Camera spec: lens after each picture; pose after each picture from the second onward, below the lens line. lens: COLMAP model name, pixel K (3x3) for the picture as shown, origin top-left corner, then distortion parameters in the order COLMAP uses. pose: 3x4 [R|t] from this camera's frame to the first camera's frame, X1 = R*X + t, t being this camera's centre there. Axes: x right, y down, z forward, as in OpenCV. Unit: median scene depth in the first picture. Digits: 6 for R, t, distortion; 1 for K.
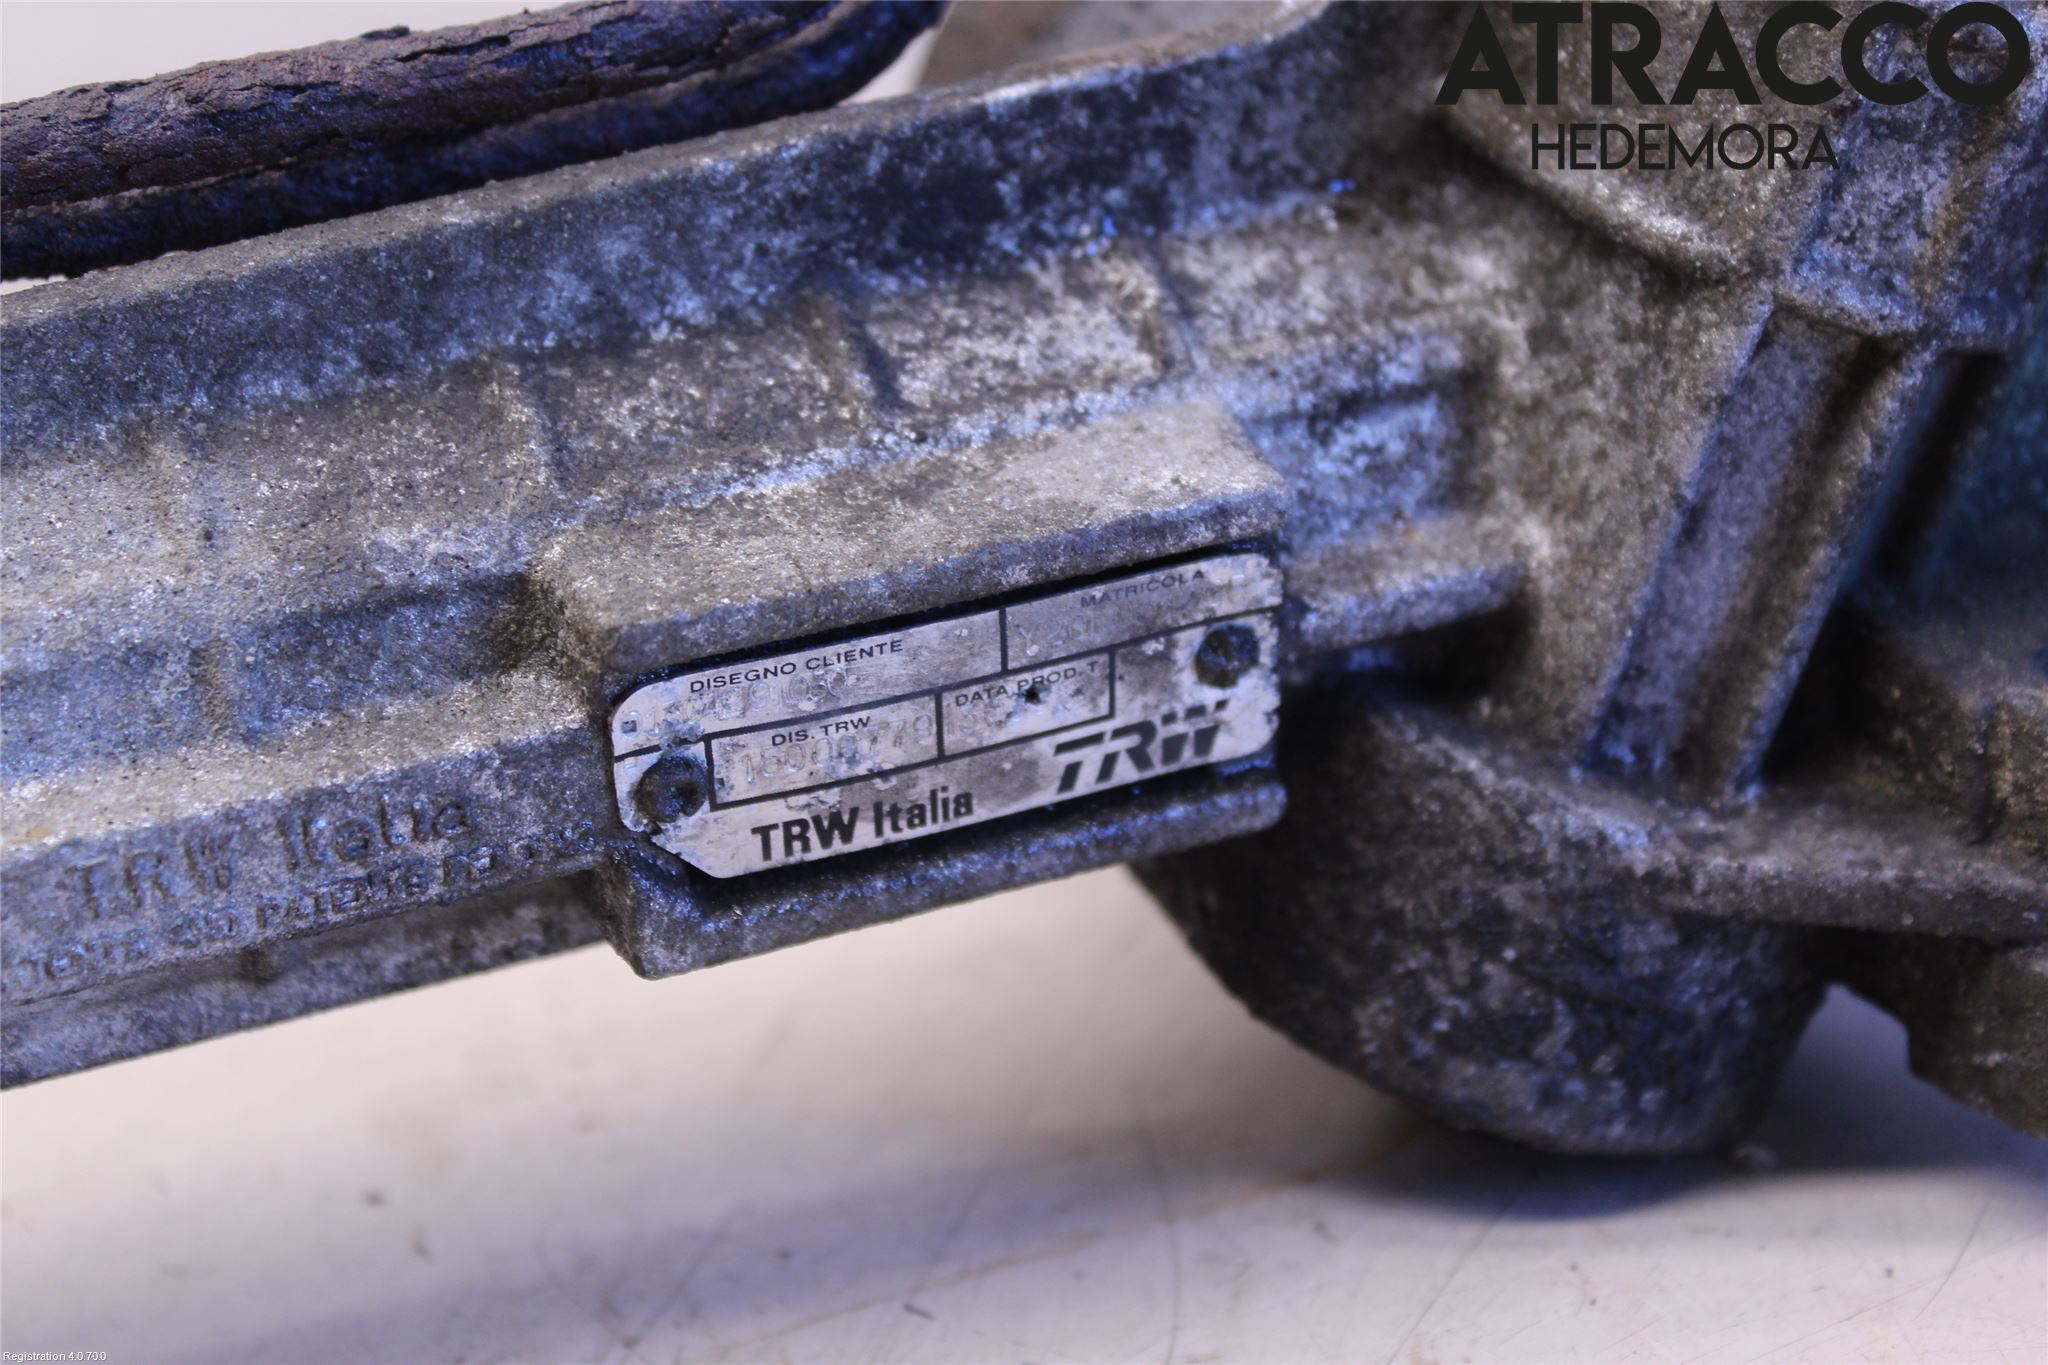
lens RADIAL K [[3779.5, 0, 1018.2], [0, 3779.5, 682.2], [0, 0, 1]] dist [0.016477, 0.000000]
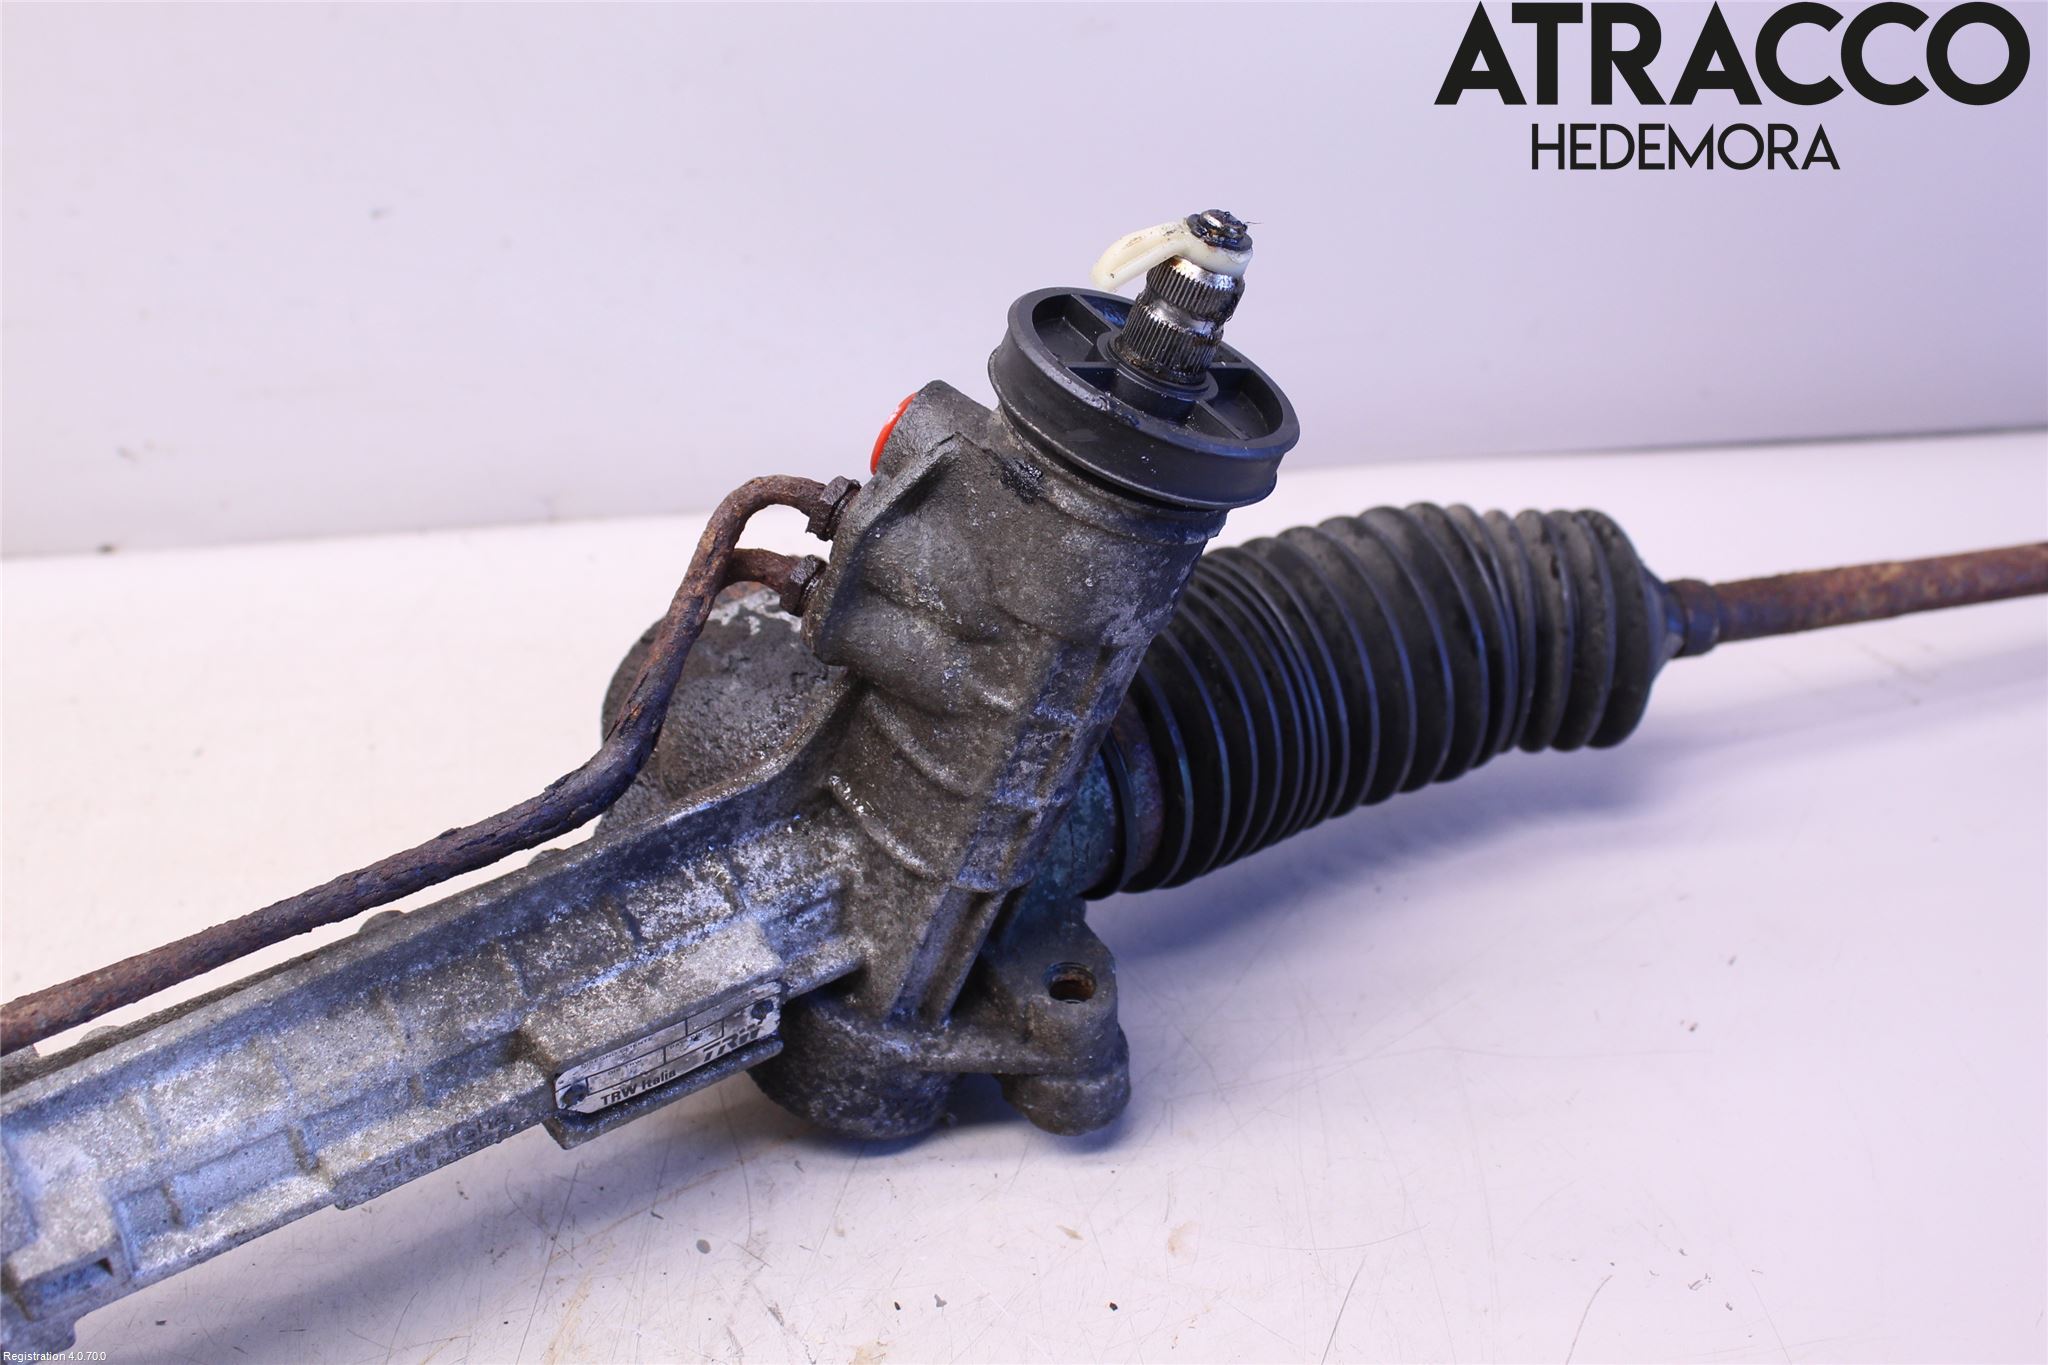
lens RADIAL K [[2509.7, 0, 1031.6], [0, 2509.7, 682.8], [0, 0, 1]] dist [-0.054824, 0.000000]
pose [[0.975564, -0.062116, 0.210750, -0.126487], [0.011487, 0.972312, 0.233404, -0.673065], [-0.219413, -0.225280, 0.949266, -0.756876]]
